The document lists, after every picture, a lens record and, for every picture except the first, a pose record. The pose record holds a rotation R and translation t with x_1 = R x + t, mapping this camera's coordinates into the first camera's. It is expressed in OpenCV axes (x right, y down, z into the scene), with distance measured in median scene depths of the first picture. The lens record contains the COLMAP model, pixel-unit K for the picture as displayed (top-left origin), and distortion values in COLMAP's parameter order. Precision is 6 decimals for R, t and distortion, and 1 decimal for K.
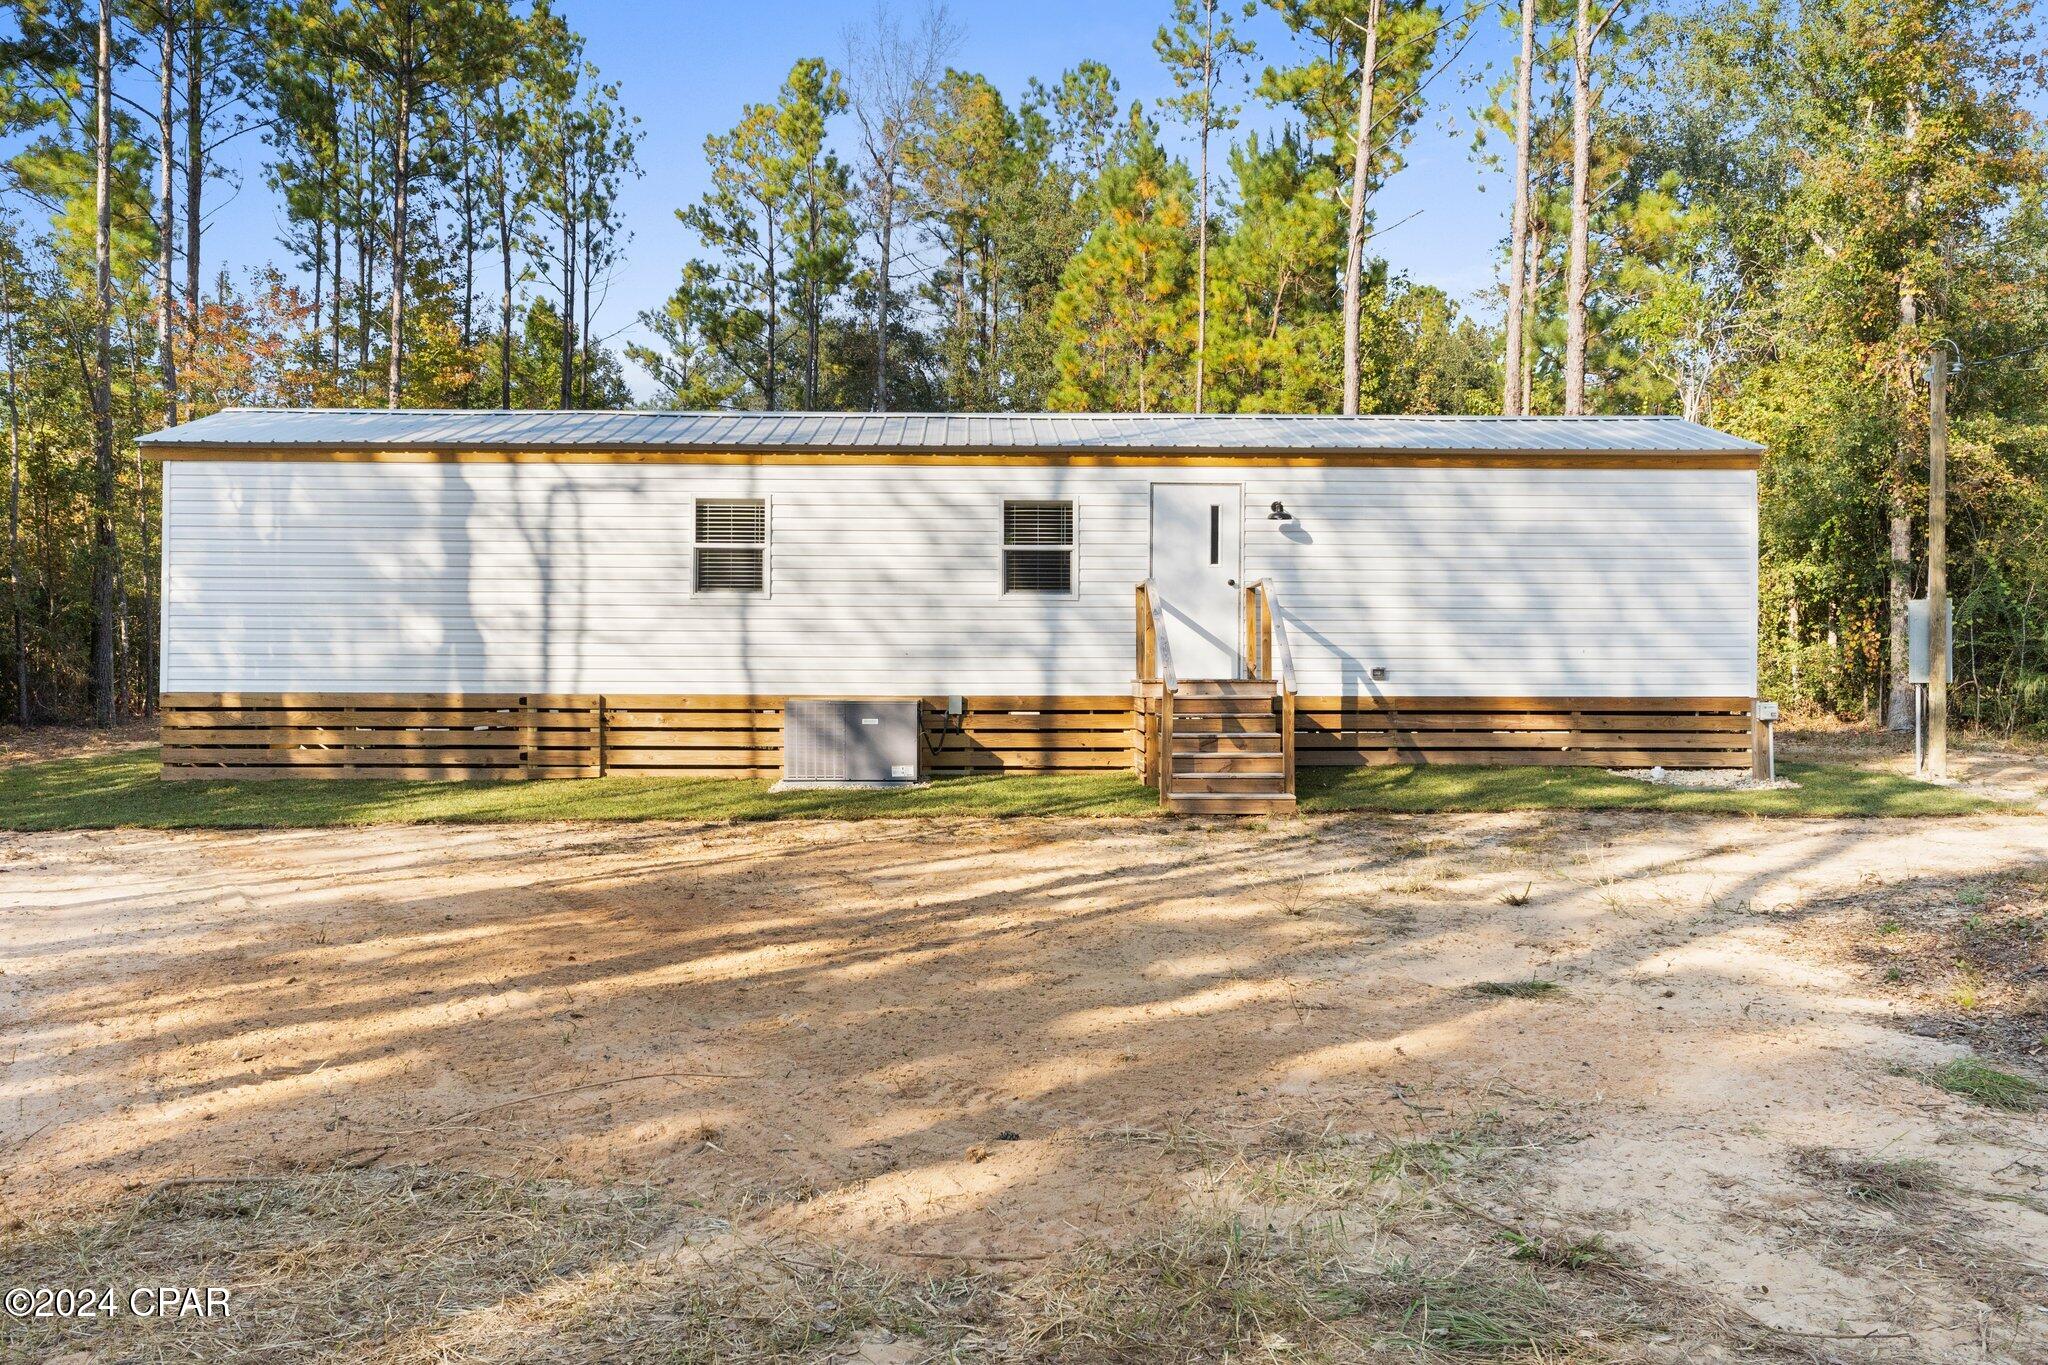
lens RADIAL K [[1766.4, 0, 1024.7], [0, 1766.4, 673.8], [0, 0, 1]] dist [0.004642, -0.010116]
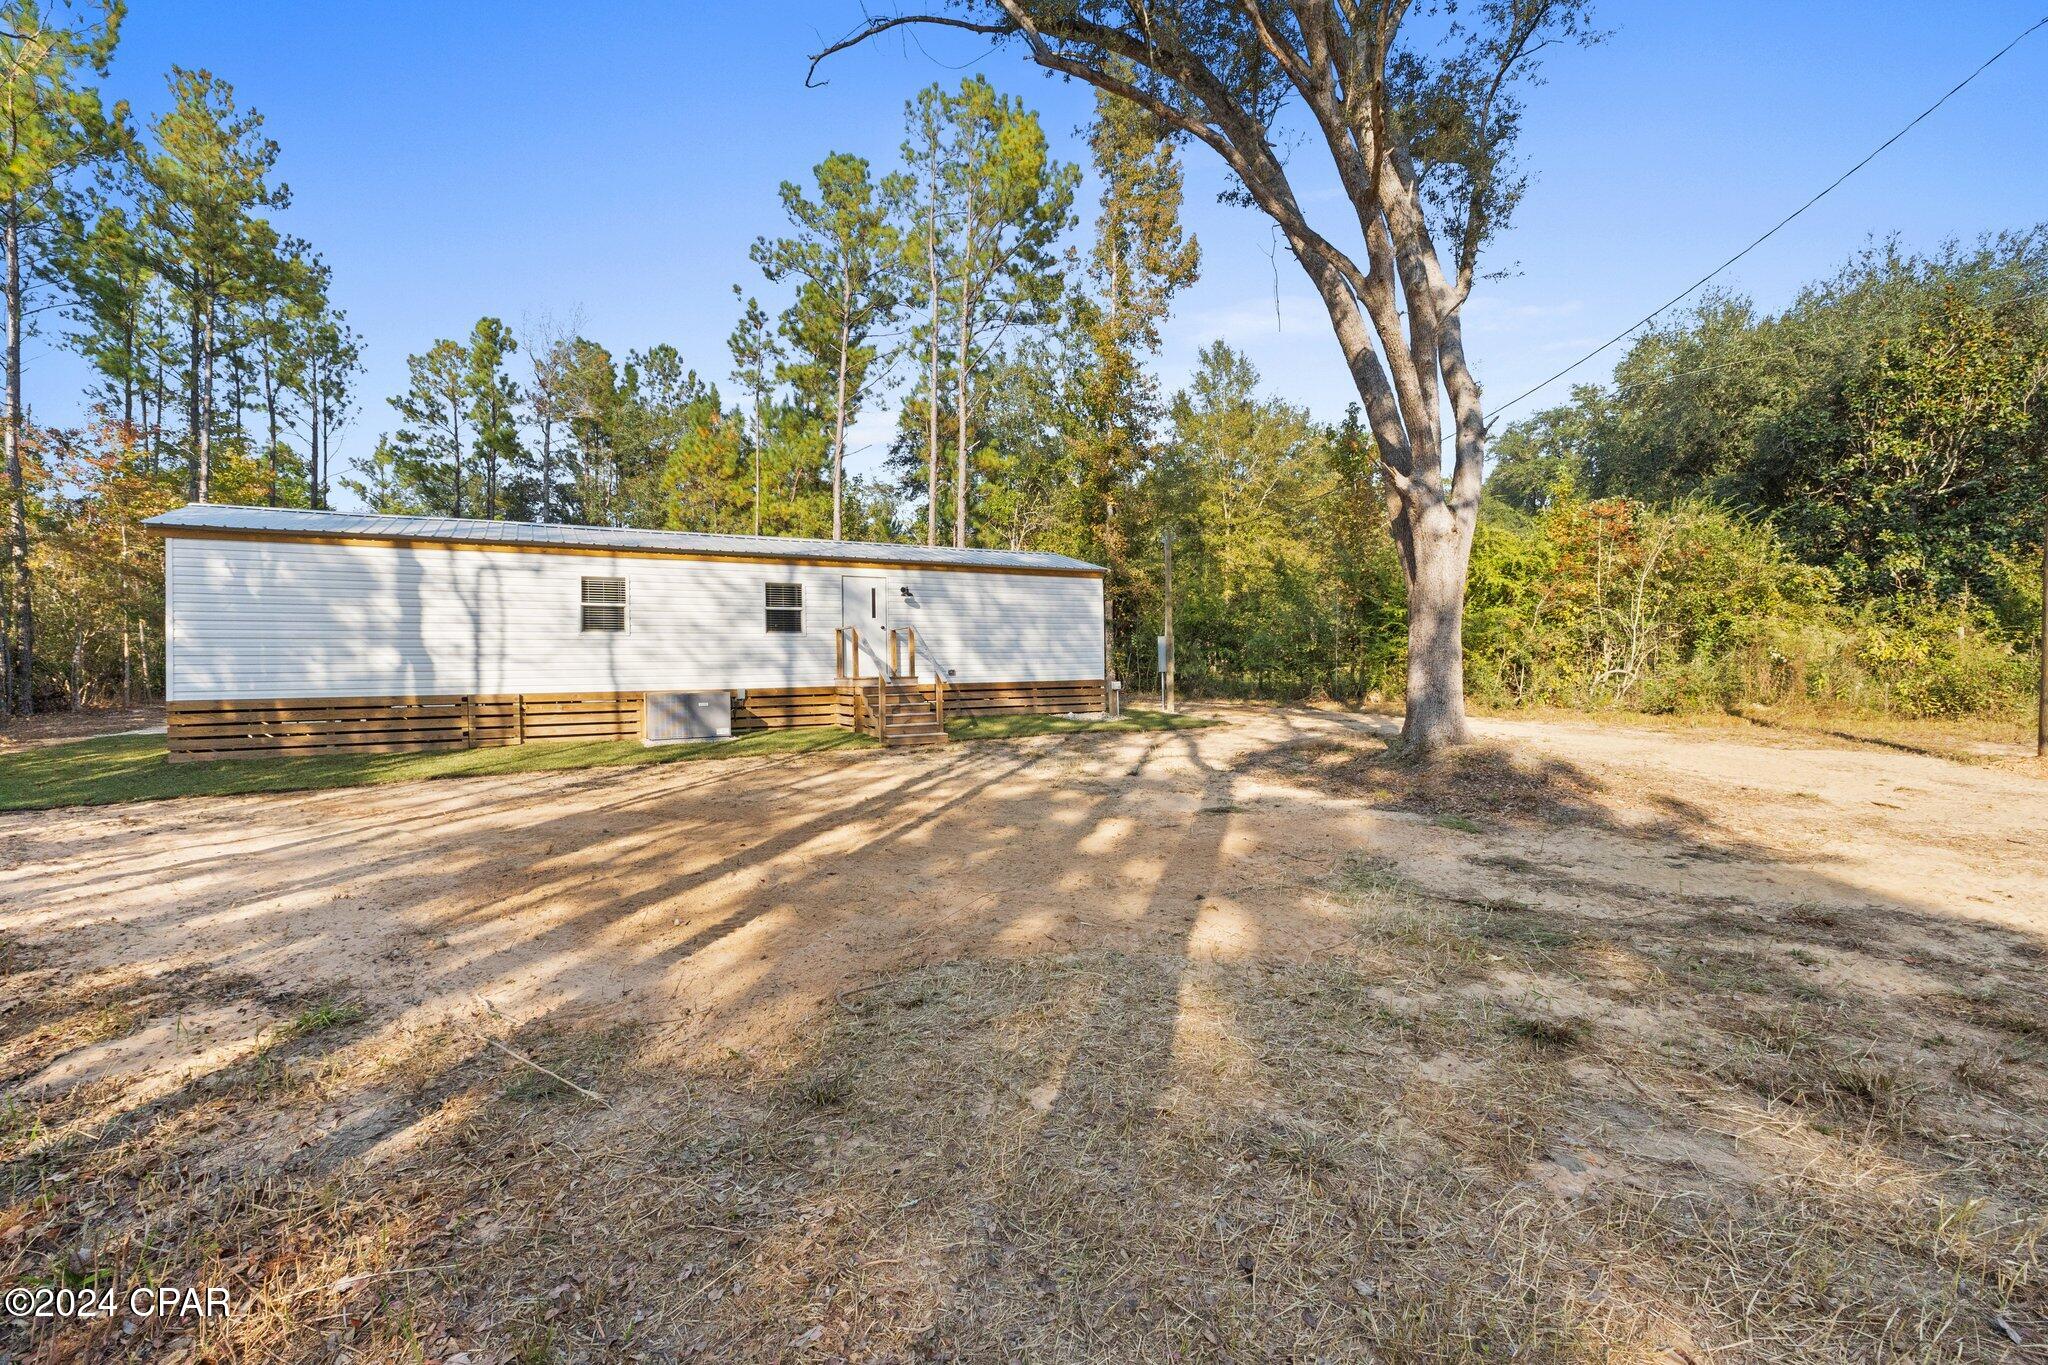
lens RADIAL K [[874.4, 0, 1027.8], [0, 874.4, 680.9], [0, 0, 1]] dist [-0.009233, 0.000290]
pose [[0.884755, -0.022584, 0.465509, -0.193323], [0.018896, 0.999742, 0.012588, -0.001650], [-0.465674, -0.002341, 0.884953, 0.061067]]
